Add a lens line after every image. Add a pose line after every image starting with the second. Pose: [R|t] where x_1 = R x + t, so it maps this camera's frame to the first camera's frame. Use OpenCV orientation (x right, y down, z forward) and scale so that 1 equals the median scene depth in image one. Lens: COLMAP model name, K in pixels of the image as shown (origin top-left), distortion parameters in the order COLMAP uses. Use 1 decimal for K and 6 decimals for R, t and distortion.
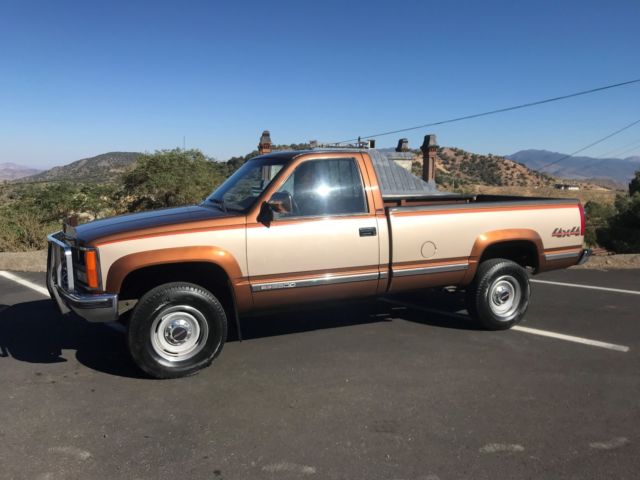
lens RADIAL K [[530.8, 0, 319.7], [0, 530.8, 236.2], [0, 0, 1]] dist [0.038829, -0.027401]
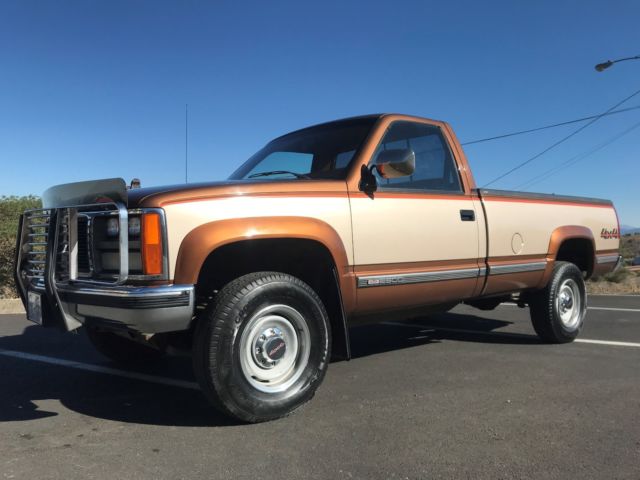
lens RADIAL K [[530.8, 0, 319.2], [0, 530.8, 241.2], [0, 0, 1]] dist [0.038829, -0.027401]
pose [[0.961720, -0.001005, 0.274032, -0.340281], [0.030814, 0.994048, -0.104496, 0.106344], [-0.272296, 0.108940, 0.956027, 0.307539]]
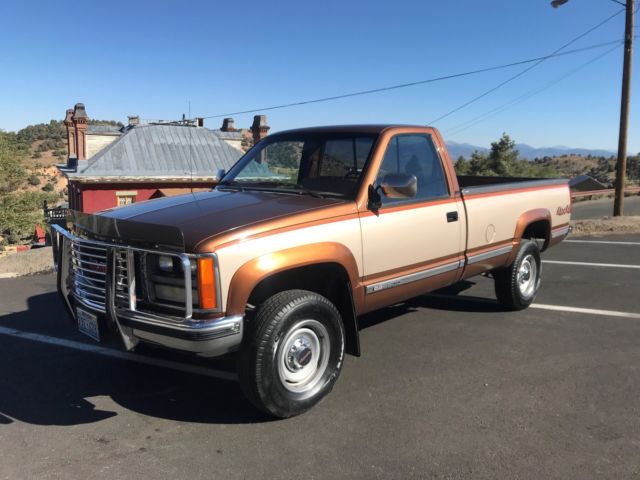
lens RADIAL K [[530.8, 0, 320.5], [0, 530.8, 241.0], [0, 0, 1]] dist [0.038829, -0.027401]
pose [[0.930164, -0.050553, 0.363647, -0.448812], [0.034839, 0.998159, 0.049646, -0.019986], [-0.365487, -0.033510, 0.930213, 0.242648]]
